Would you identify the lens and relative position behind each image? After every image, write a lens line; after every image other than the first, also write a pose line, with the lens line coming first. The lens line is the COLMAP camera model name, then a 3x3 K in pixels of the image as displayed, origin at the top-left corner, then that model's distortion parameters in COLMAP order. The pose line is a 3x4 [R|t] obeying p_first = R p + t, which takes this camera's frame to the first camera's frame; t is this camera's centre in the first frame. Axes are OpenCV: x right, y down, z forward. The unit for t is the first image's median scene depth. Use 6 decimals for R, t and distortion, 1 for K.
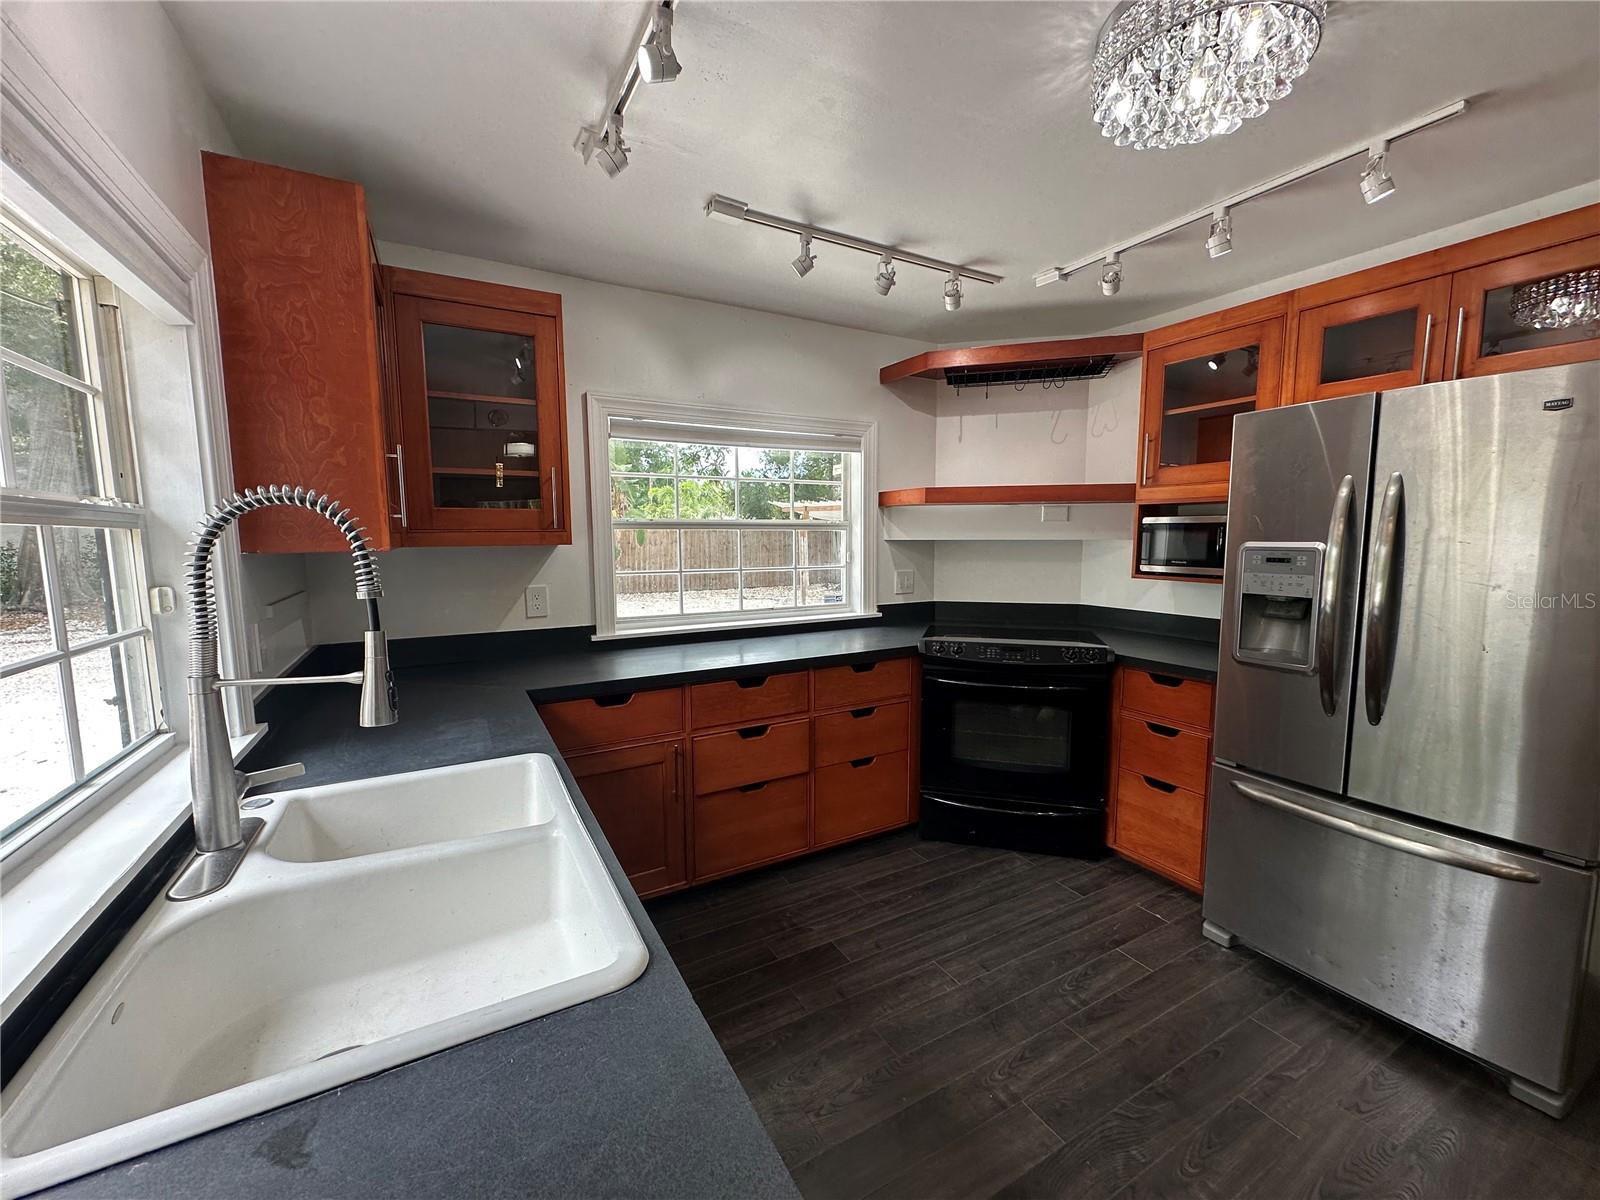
lens RADIAL K [[637.3, 0, 802.7], [0, 637.3, 600.1], [0, 0, 1]] dist [-0.003899, 0.000490]
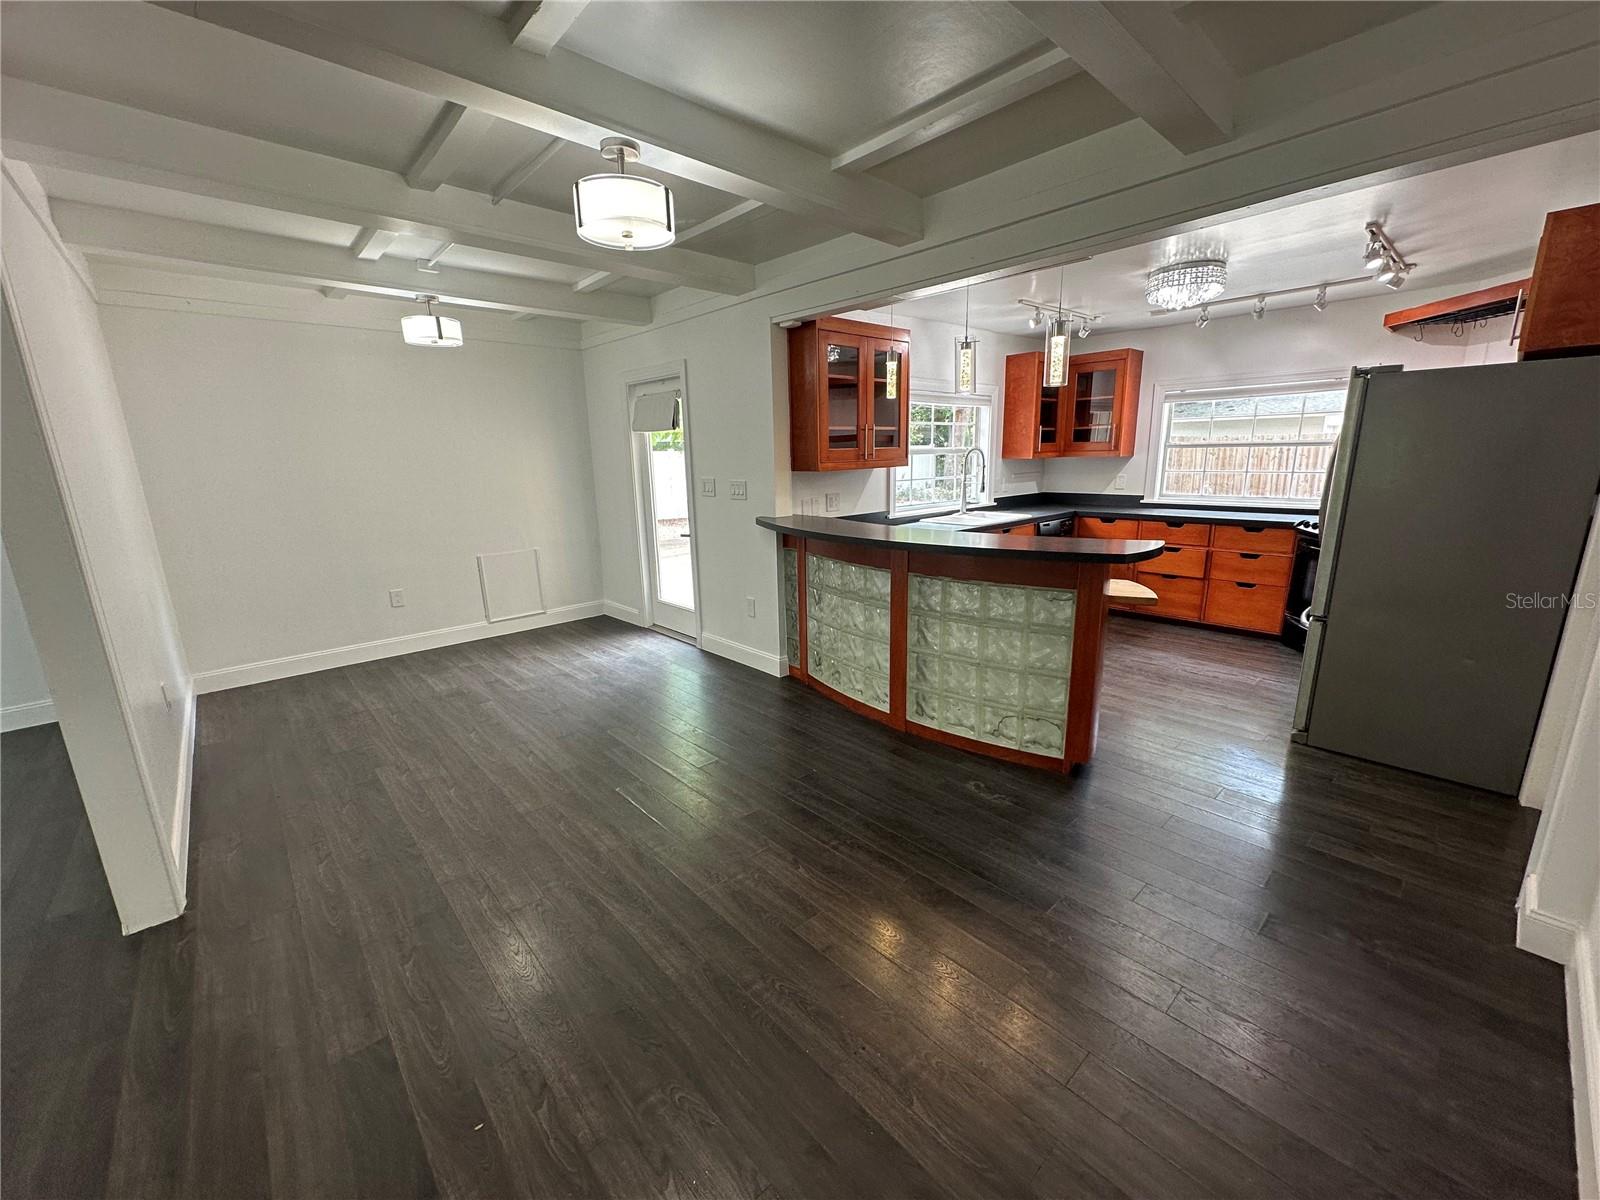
lens RADIAL K [[637.3, 0, 801.7], [0, 637.3, 598.8], [0, 0, 1]] dist [-0.003899, 0.000490]
pose [[0.230634, 0.216550, -0.948638, 1.572598], [-0.080897, 0.975813, 0.203086, 0.039023], [0.969672, 0.029904, 0.242574, -0.636621]]
